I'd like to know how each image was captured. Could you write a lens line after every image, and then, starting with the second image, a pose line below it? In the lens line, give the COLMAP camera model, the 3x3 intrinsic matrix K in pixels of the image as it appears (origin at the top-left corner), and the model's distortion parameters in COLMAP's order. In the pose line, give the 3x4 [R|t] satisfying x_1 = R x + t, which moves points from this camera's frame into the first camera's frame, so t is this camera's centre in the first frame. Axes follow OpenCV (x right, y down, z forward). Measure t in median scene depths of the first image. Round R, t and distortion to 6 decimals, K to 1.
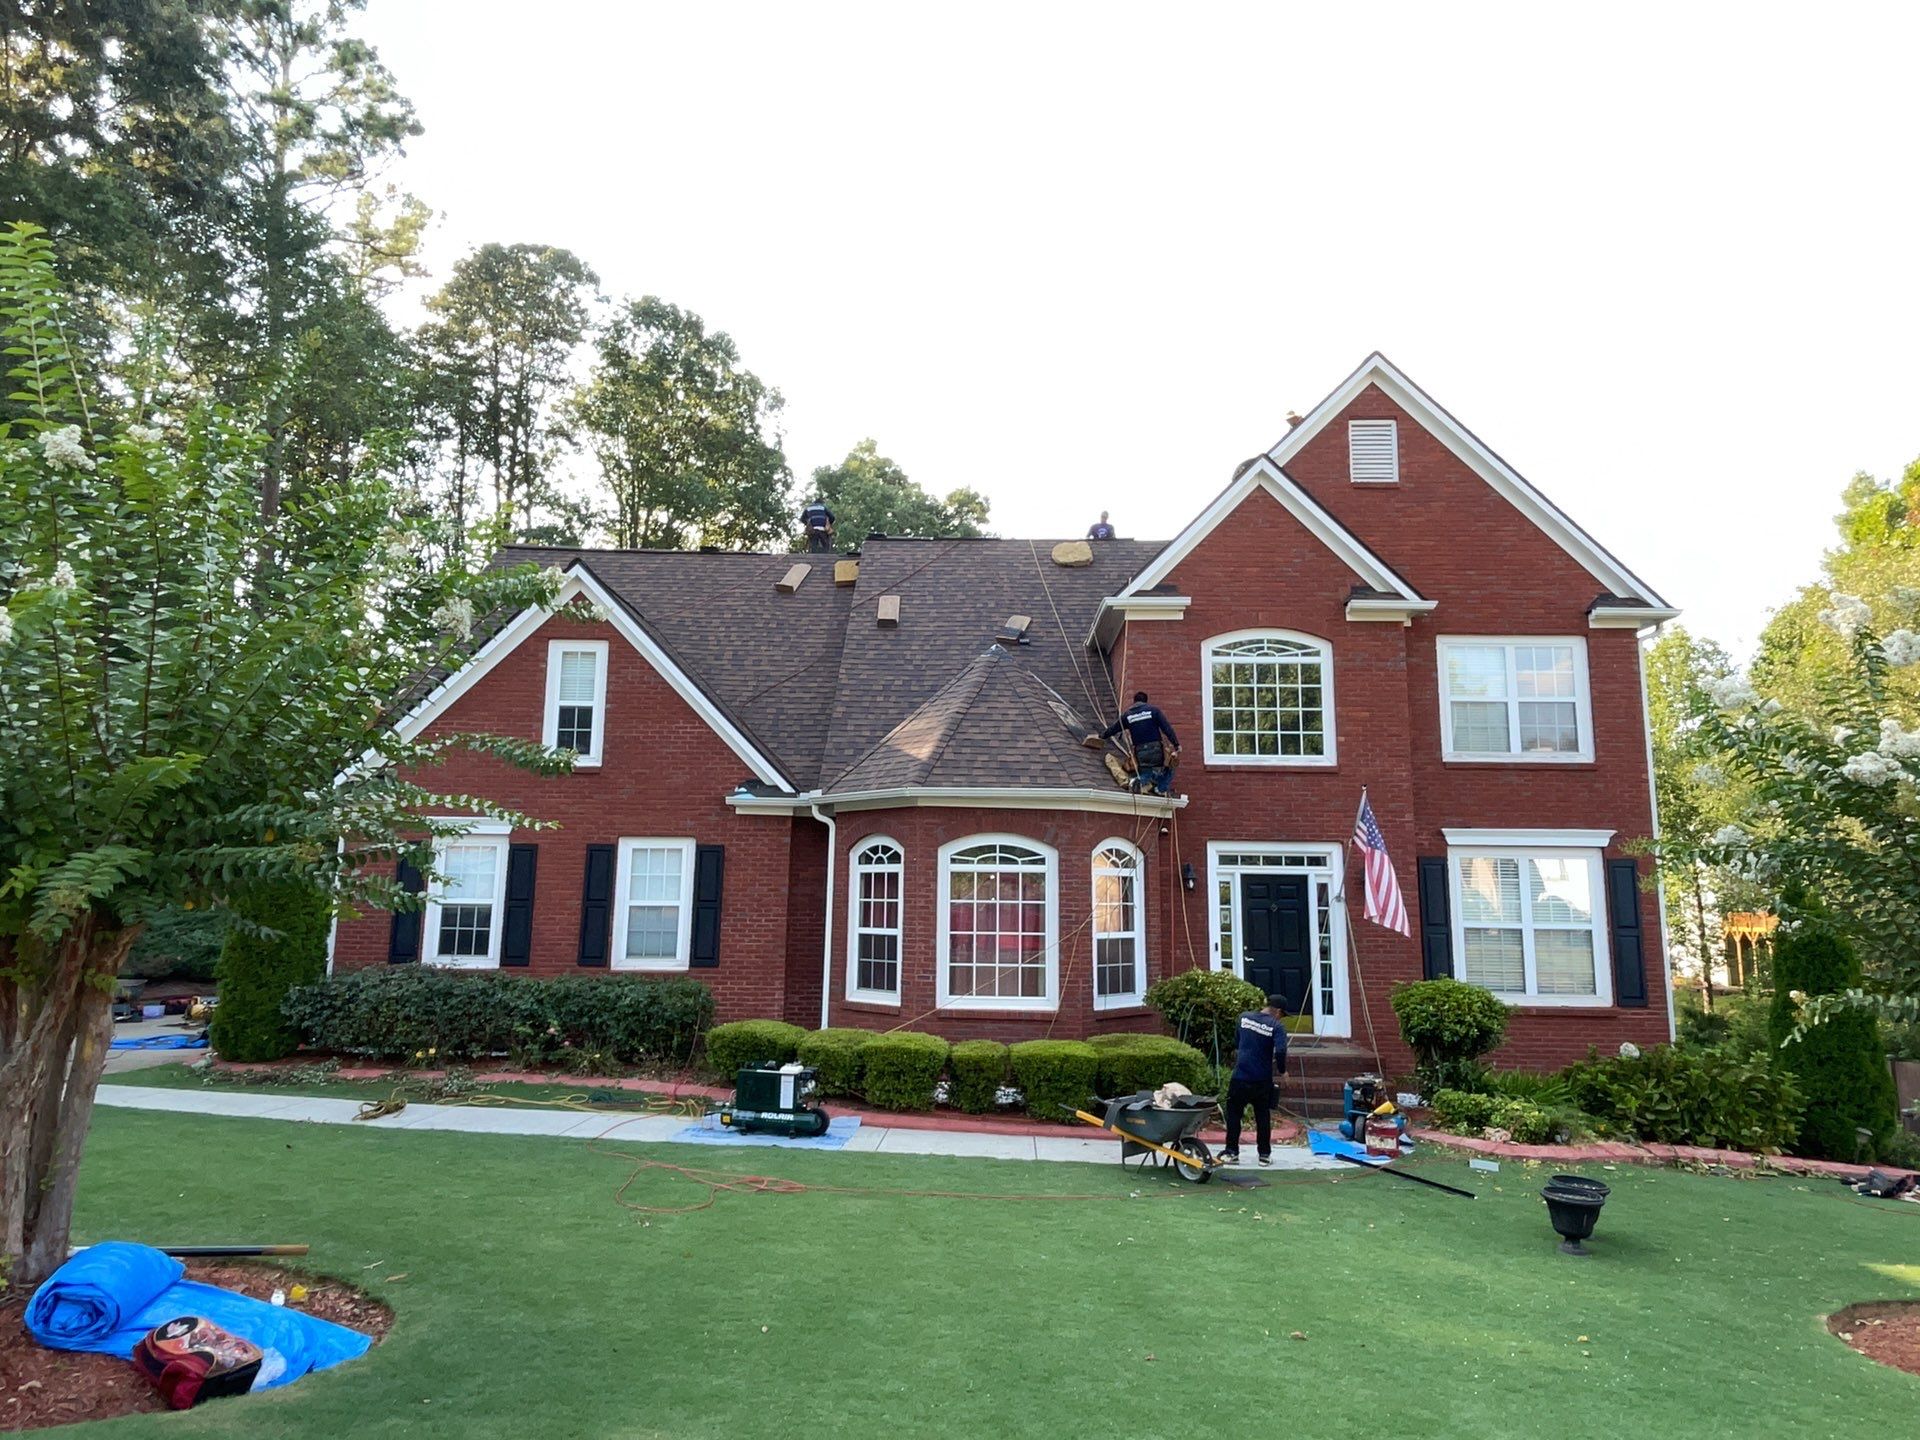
lens RADIAL K [[1186.0, 0, 962.7], [0, 1186.0, 718.0], [0, 0, 1]] dist [0.019218, 0.000352]
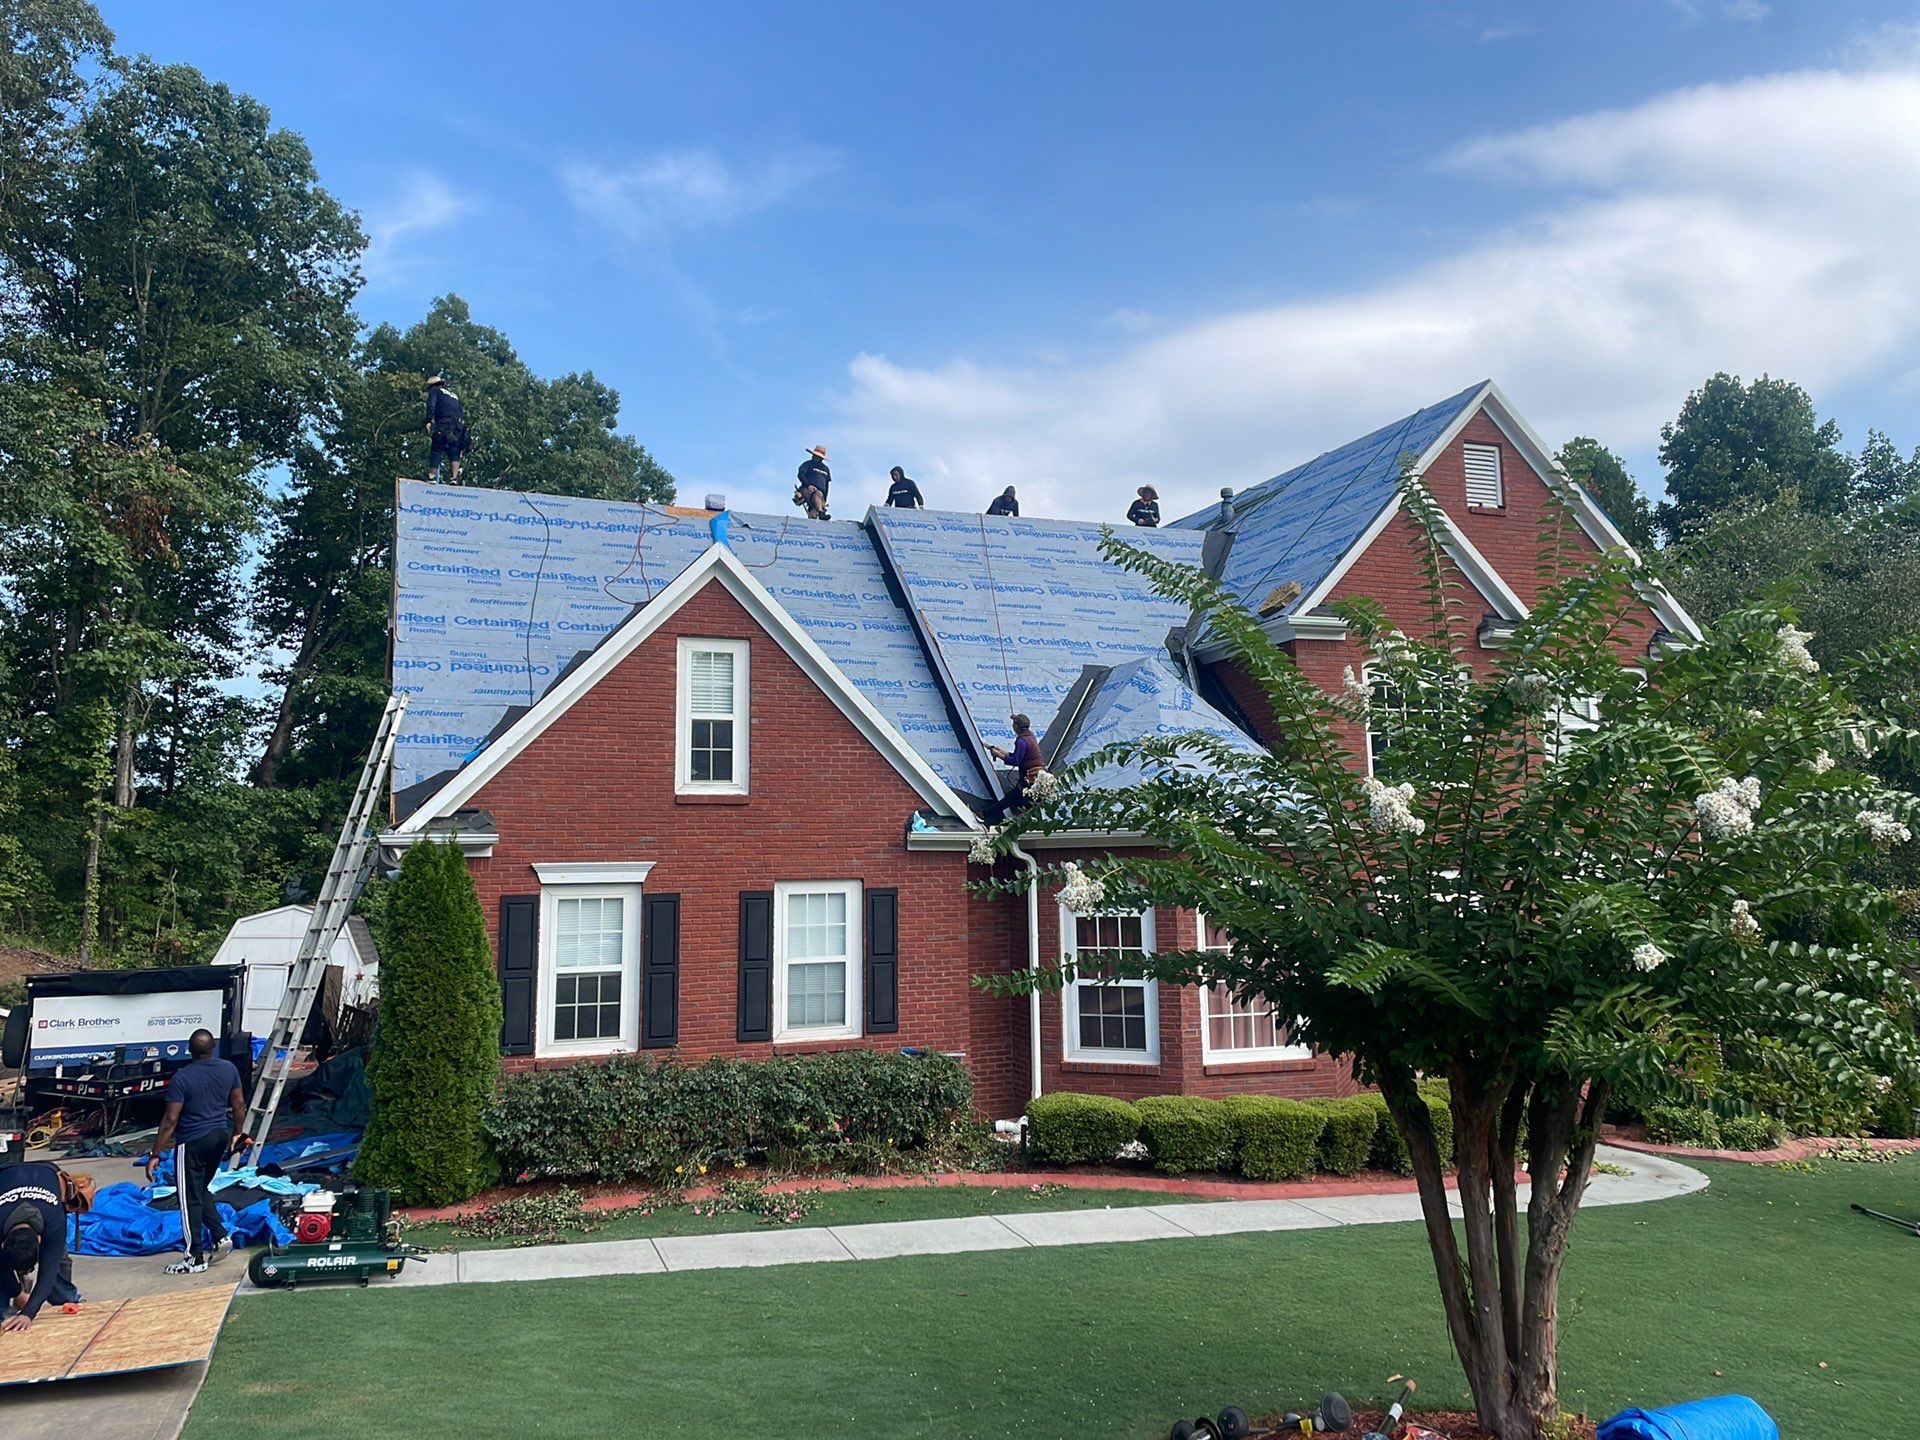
lens RADIAL K [[1468.5, 0, 958.8], [0, 1468.5, 673.4], [0, 0, 1]] dist [0.055821, -0.072229]
pose [[0.924777, 0.025896, 0.379626, -0.573763], [-0.030946, 0.999495, 0.007204, -0.056623], [-0.379248, -0.018410, 0.925112, 0.009694]]
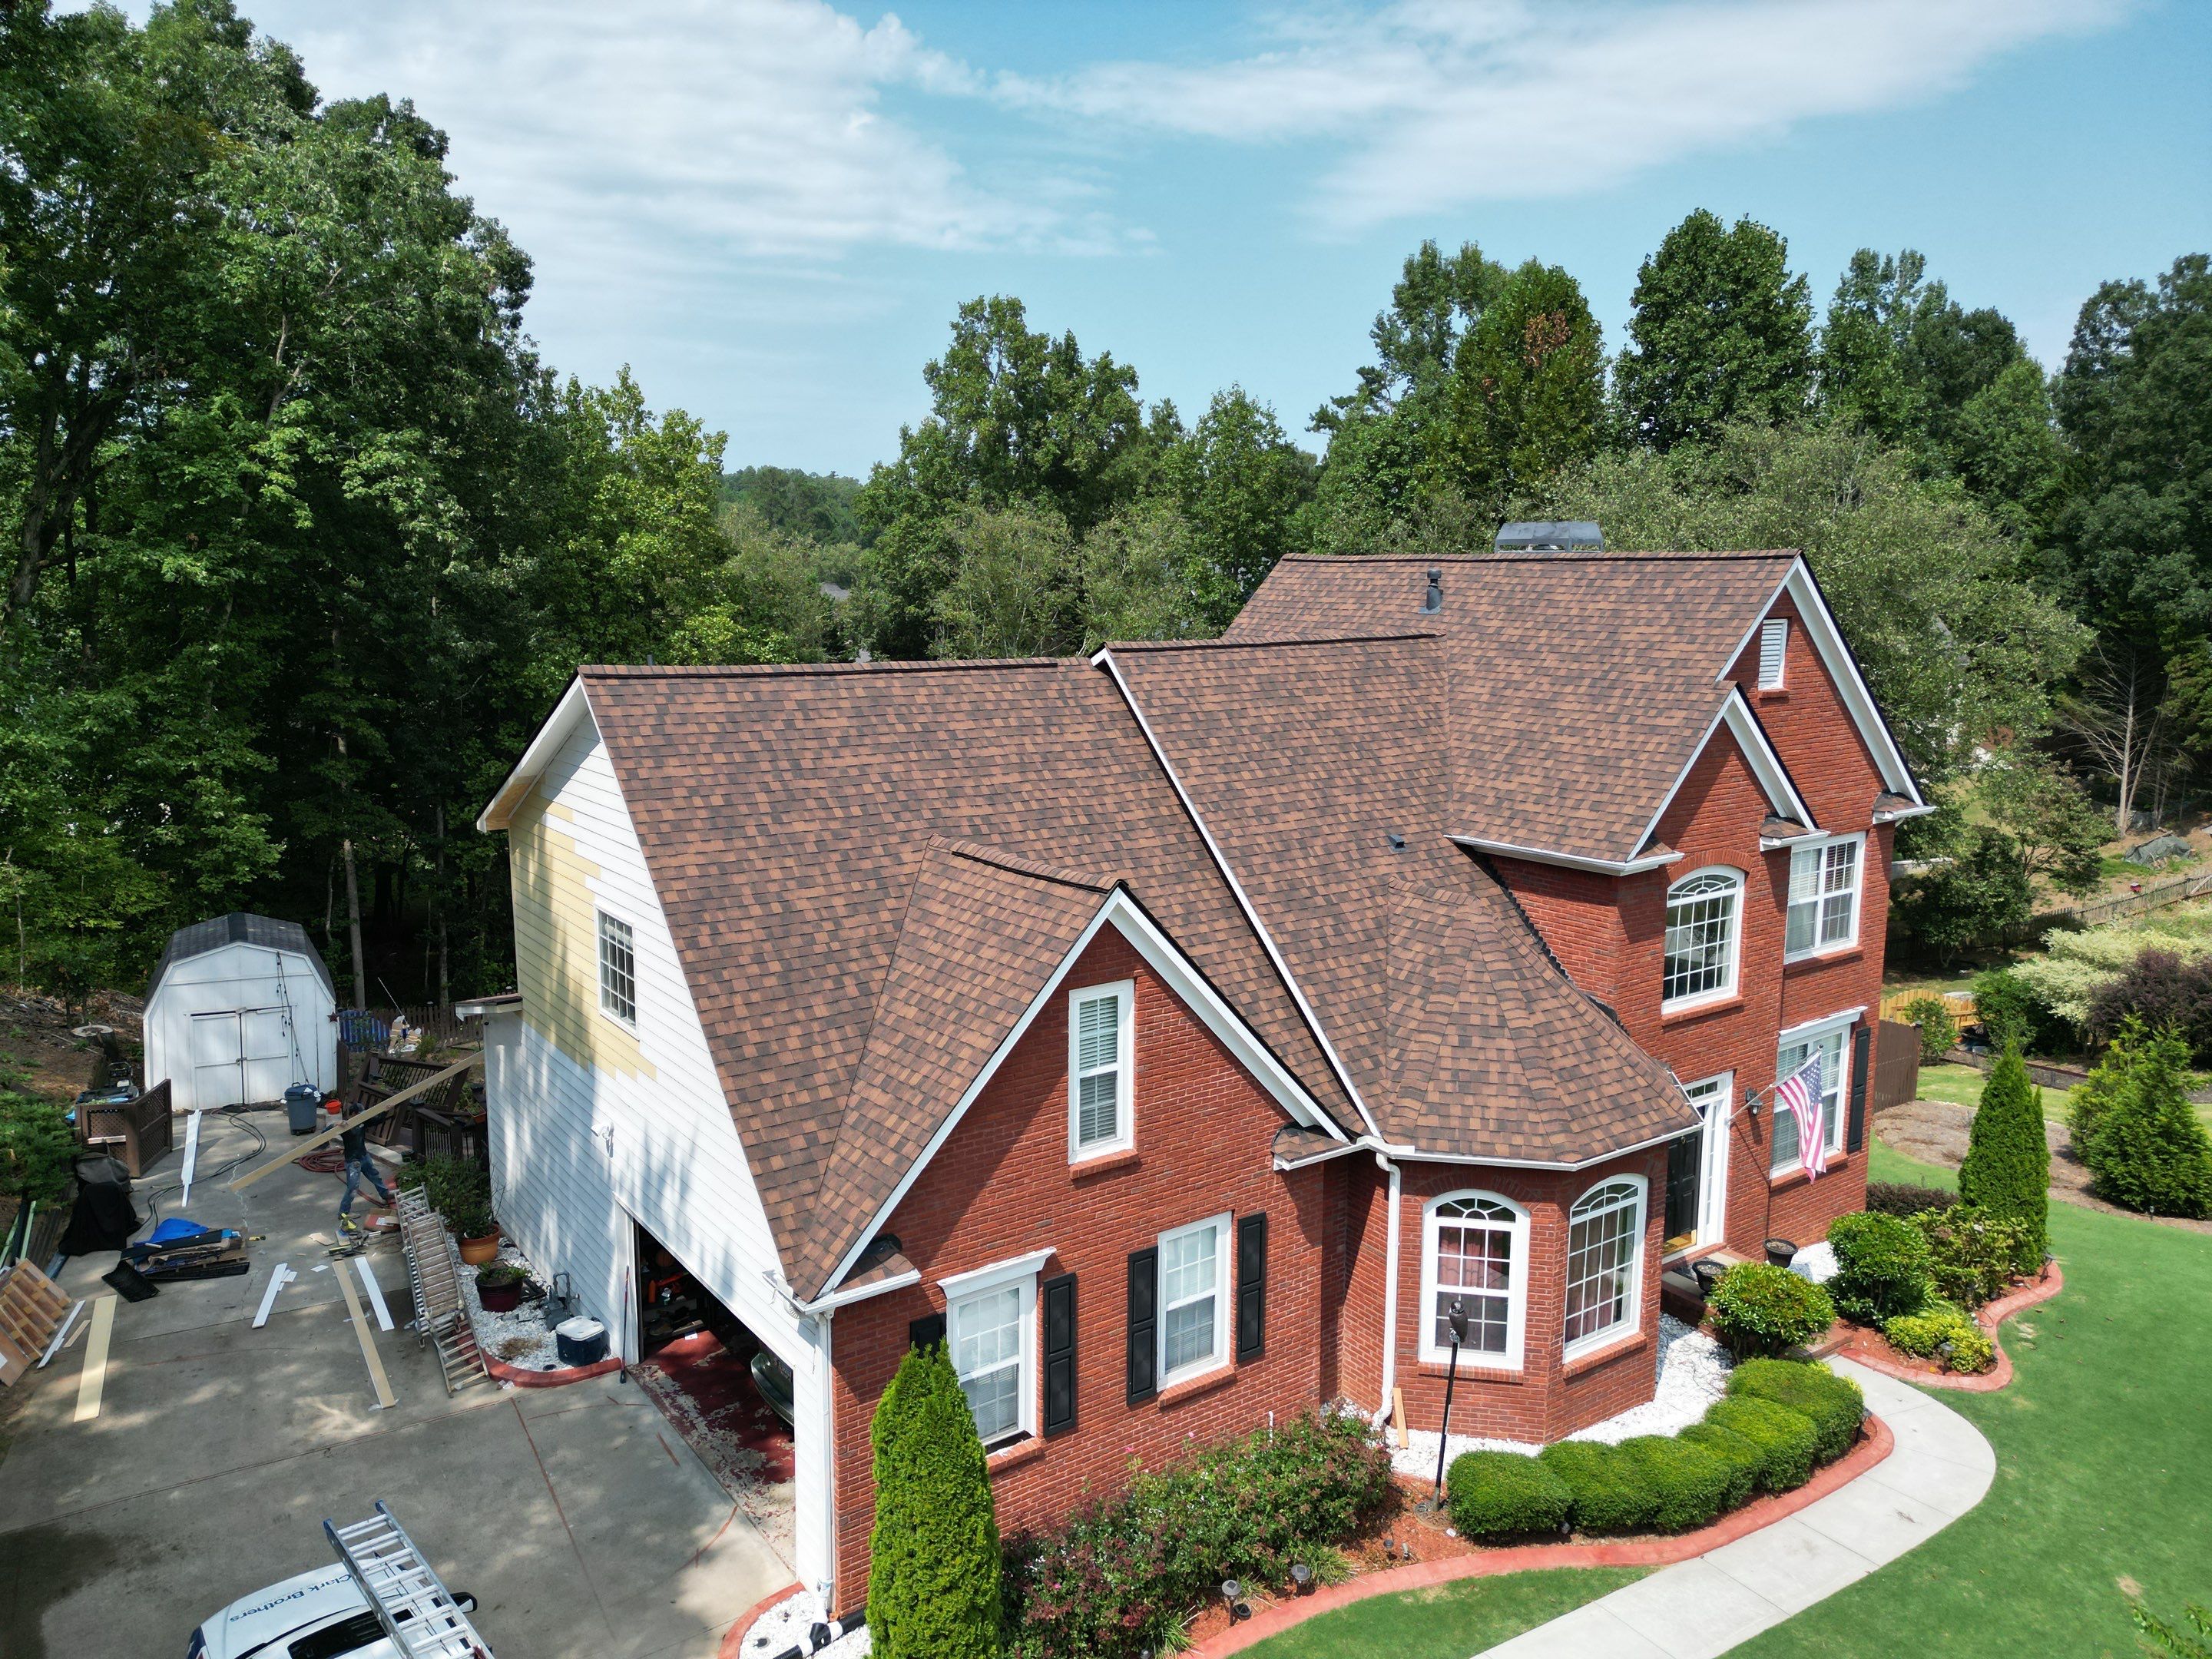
lens RADIAL K [[1573.8, 0, 1097.2], [0, 1573.8, 820.8], [0, 0, 1]] dist [0.057885, -0.041137]
pose [[0.805541, -0.103927, 0.583355, -0.896771], [-0.087535, 0.952824, 0.290625, -0.447205], [-0.586039, -0.285175, 0.758442, 0.342634]]
